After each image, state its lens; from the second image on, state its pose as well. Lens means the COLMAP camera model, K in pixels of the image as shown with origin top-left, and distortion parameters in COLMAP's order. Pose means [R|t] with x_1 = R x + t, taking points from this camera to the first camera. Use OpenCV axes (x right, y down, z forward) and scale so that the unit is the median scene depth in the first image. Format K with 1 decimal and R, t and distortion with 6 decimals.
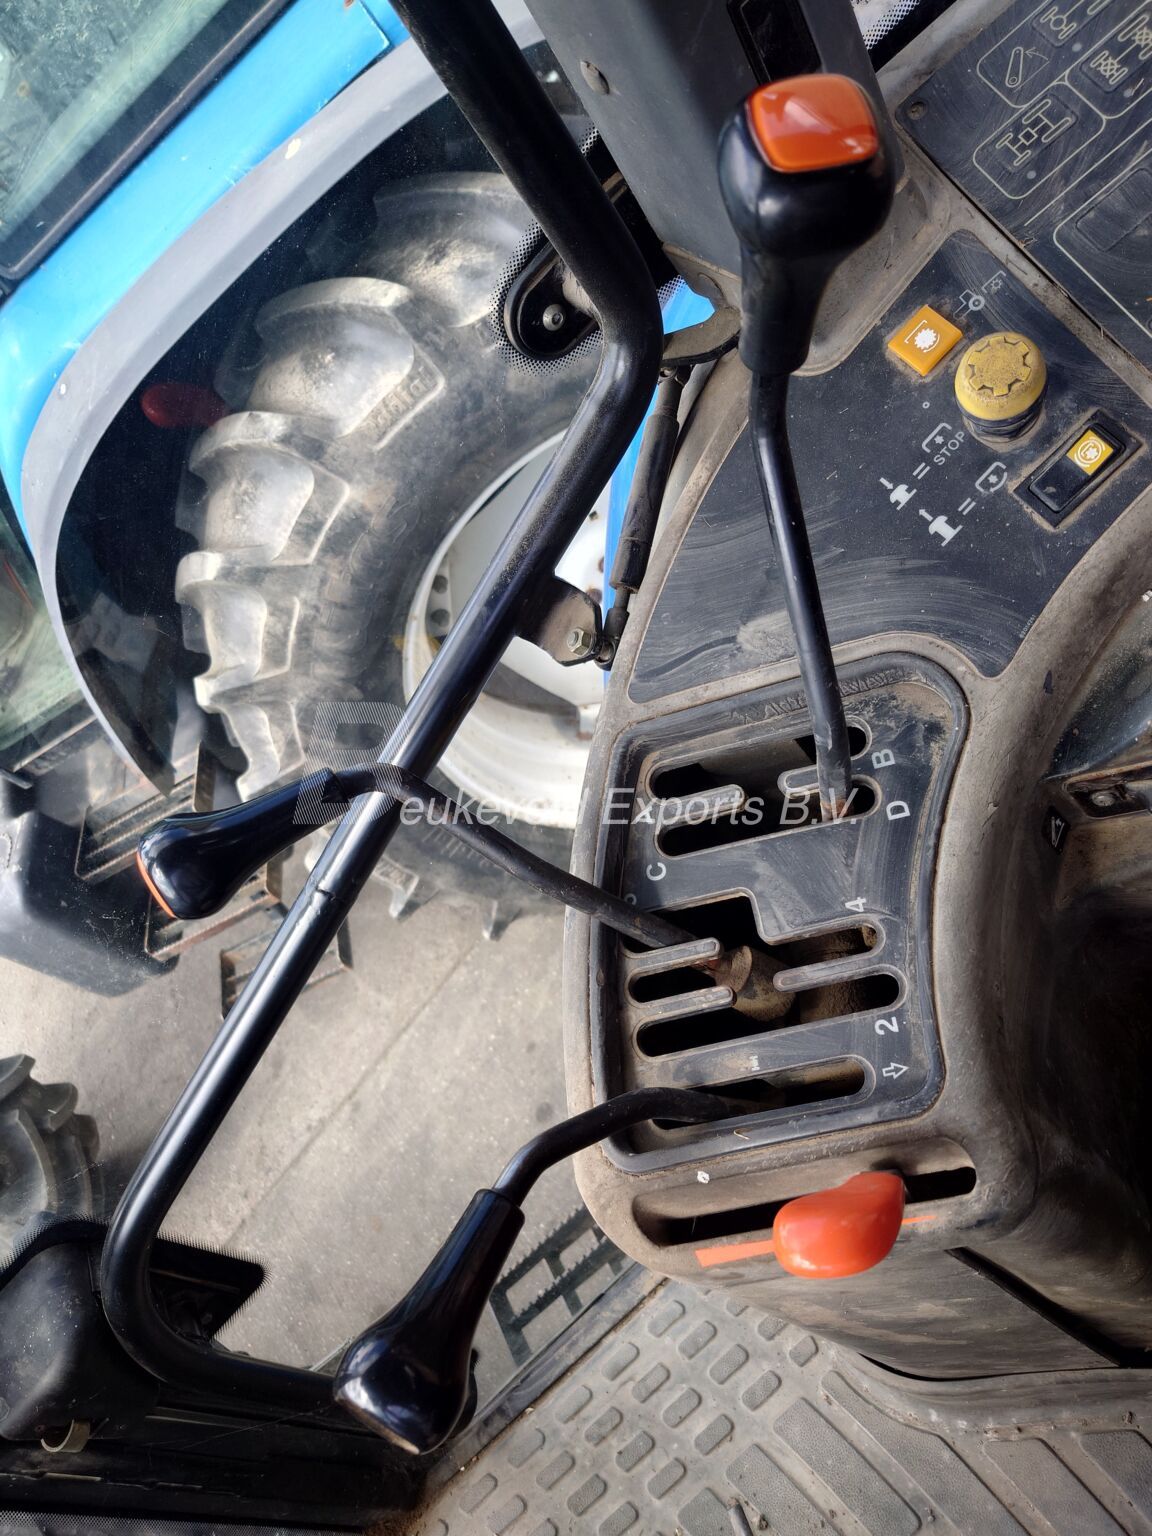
lens RADIAL K [[1111.0, 0, 583.2], [0, 1111.0, 762.7], [0, 0, 1]] dist [0.001713, 0.009613]
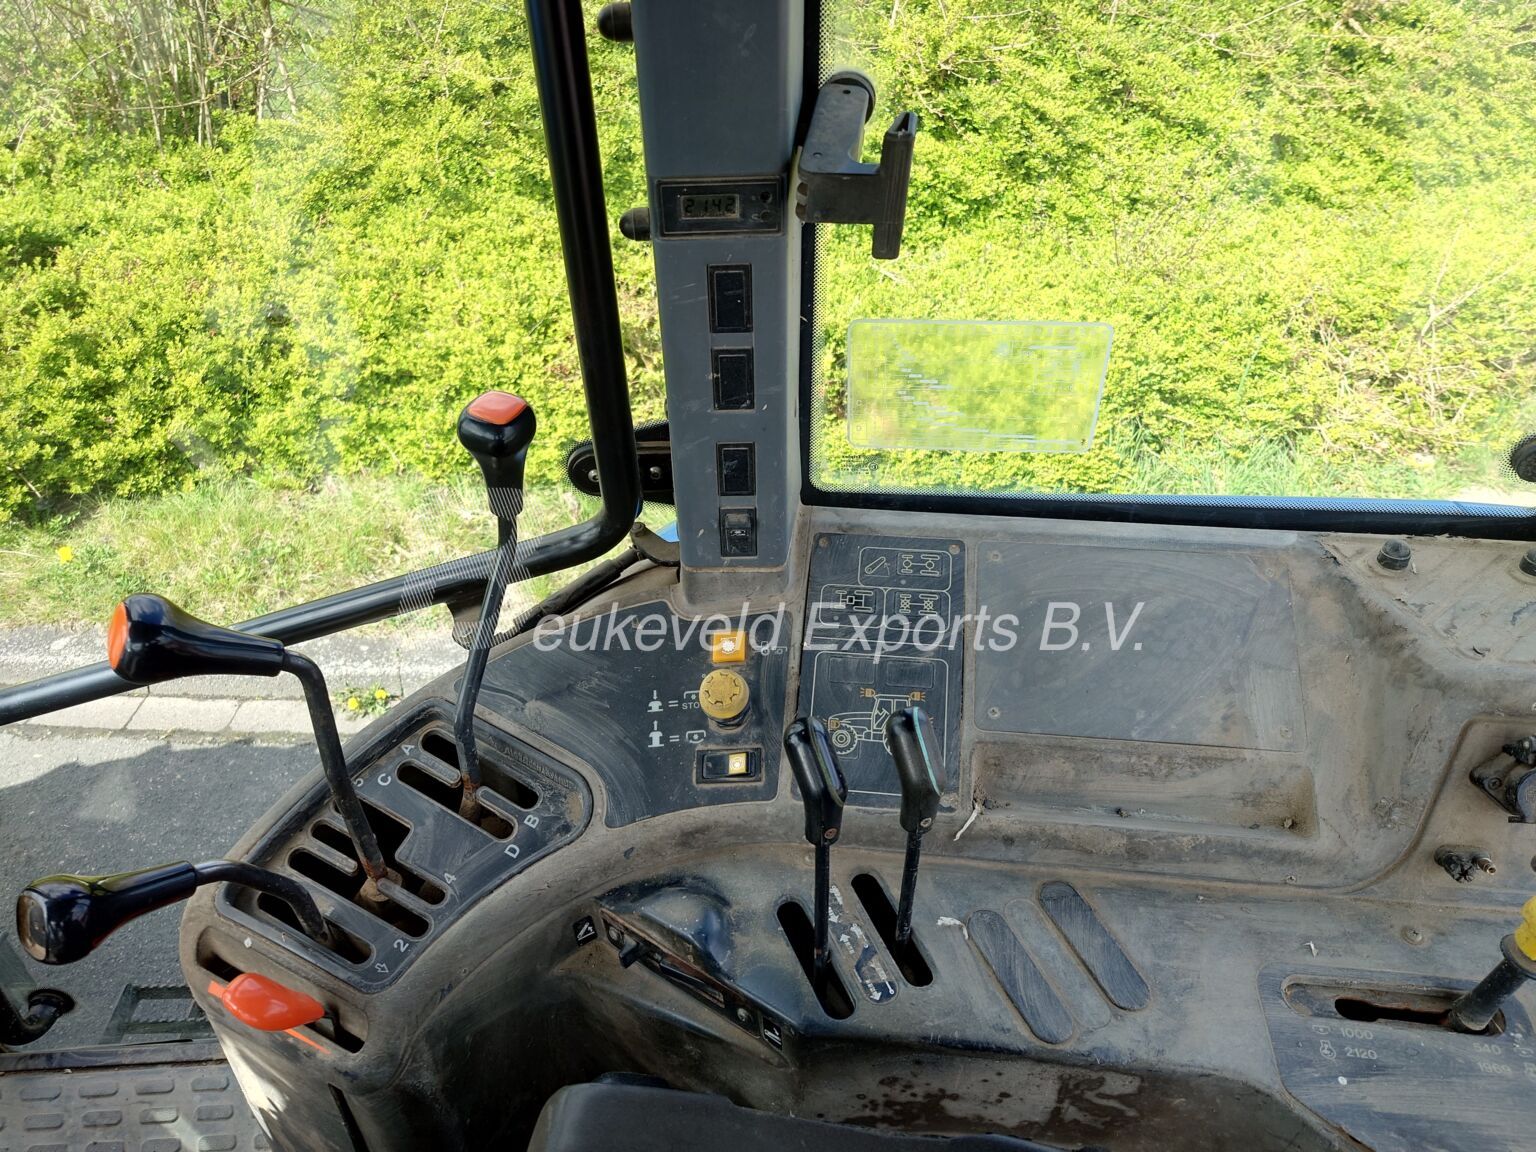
lens RADIAL K [[1111.0, 0, 758.6], [0, 1111.0, 571.3], [0, 0, 1]] dist [0.001713, 0.009613]
pose [[0.730444, 0.682966, 0.002918, 0.260321], [-0.674319, 0.721861, -0.155600, -0.235539], [-0.108375, 0.111690, 0.987816, -0.657396]]
